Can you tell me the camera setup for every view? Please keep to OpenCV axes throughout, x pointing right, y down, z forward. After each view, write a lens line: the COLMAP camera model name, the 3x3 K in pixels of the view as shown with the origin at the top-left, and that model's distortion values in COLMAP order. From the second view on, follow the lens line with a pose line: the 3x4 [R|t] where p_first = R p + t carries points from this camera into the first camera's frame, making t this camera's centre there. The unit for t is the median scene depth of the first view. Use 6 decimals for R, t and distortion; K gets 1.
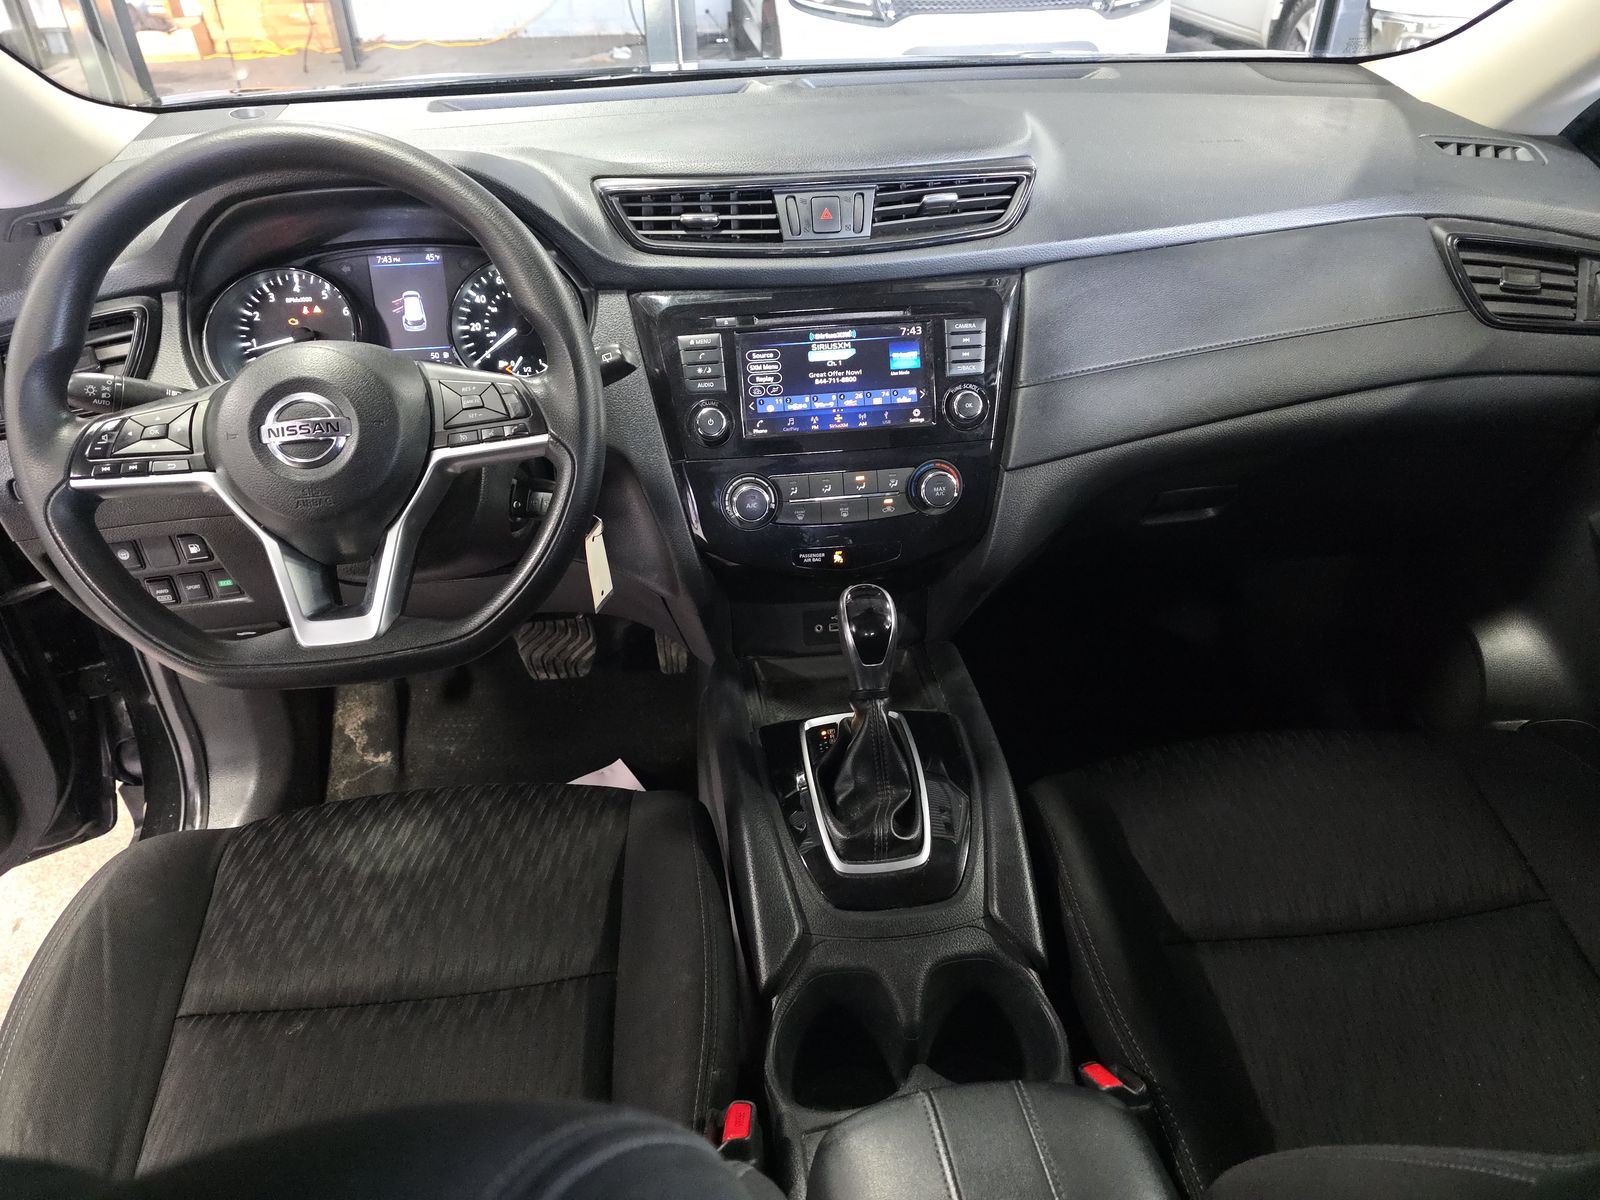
lens RADIAL K [[1075.0, 0, 800.0], [0, 1075.0, 600.0], [0, 0, 1]] dist [0.077165, -0.060151]
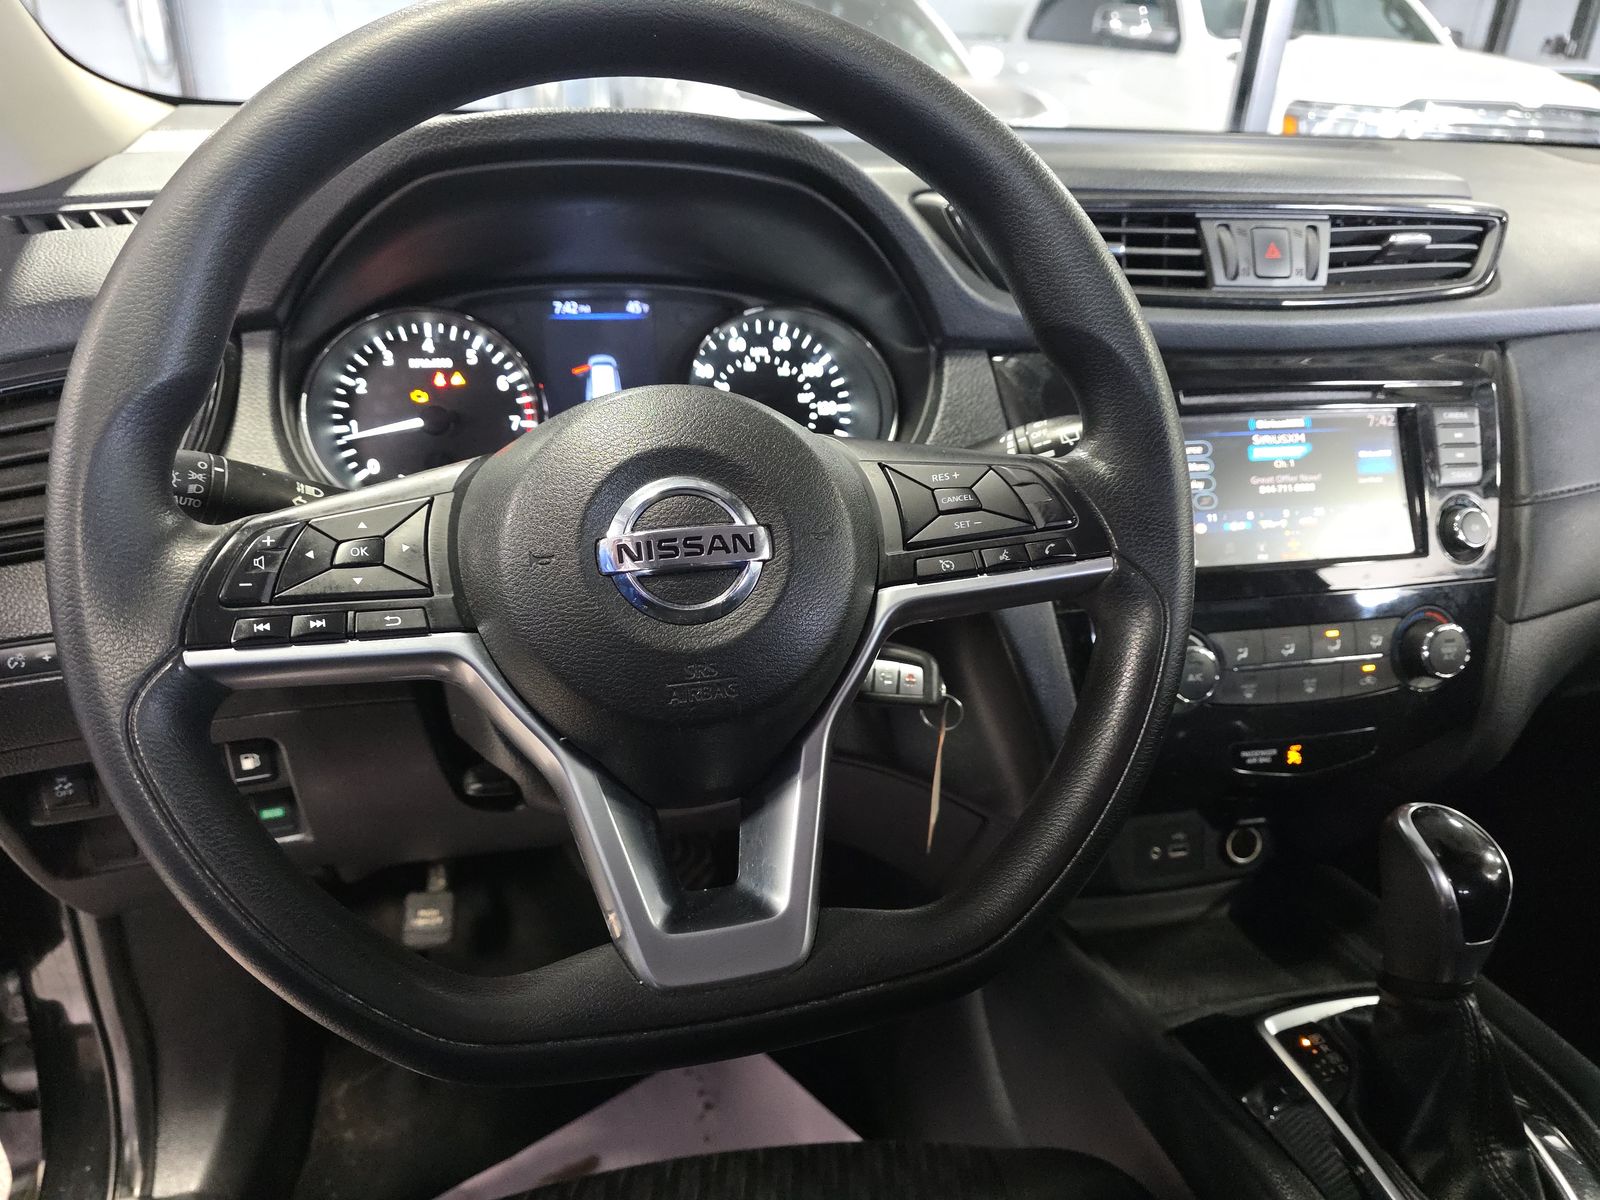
lens RADIAL K [[1091.8, 0, 800.0], [0, 1091.8, 600.0], [0, 0, 1]] dist [0.062939, -0.064478]
pose [[0.989073, 0.000004, 0.147424, -0.365279], [0.021001, 0.989797, -0.140925, -0.045673], [-0.145920, 0.142481, 0.978982, 0.385497]]
